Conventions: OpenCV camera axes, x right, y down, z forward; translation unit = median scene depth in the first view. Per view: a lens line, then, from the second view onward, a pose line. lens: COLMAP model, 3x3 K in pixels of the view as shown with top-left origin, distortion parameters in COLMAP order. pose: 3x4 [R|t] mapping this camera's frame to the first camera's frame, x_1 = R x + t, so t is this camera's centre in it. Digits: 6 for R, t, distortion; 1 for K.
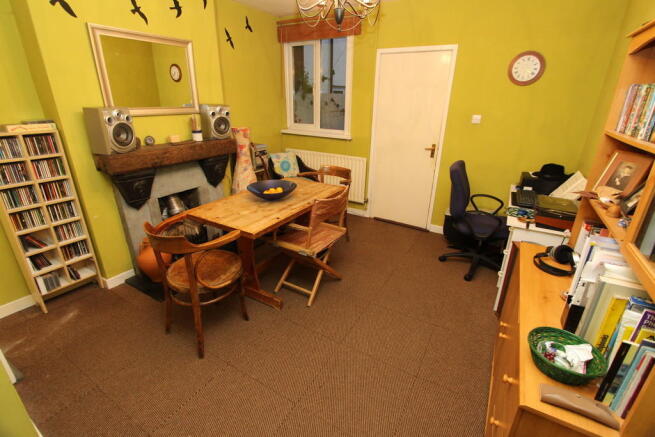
lens RADIAL K [[309.8, 0, 327.5], [0, 309.8, 218.5], [0, 0, 1]] dist [-0.000569, -0.000030]
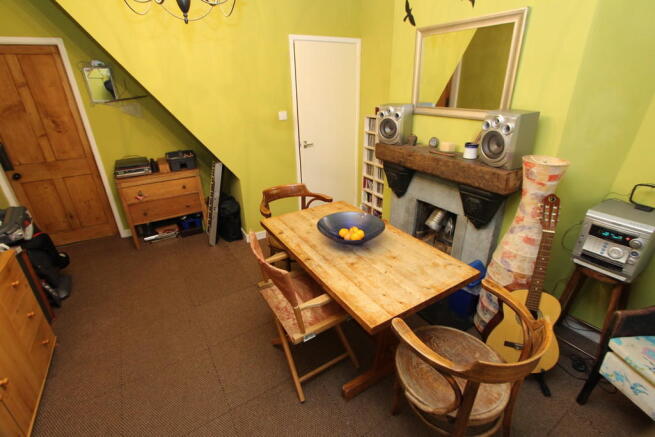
lens RADIAL K [[309.8, 0, 327.5], [0, 309.8, 218.5], [0, 0, 1]] dist [-0.000569, -0.000030]
pose [[-0.471716, 0.344655, -0.811601, 0.401614], [-0.317424, 0.792356, 0.520974, -0.445506], [0.822634, 0.503373, -0.264366, 1.075025]]
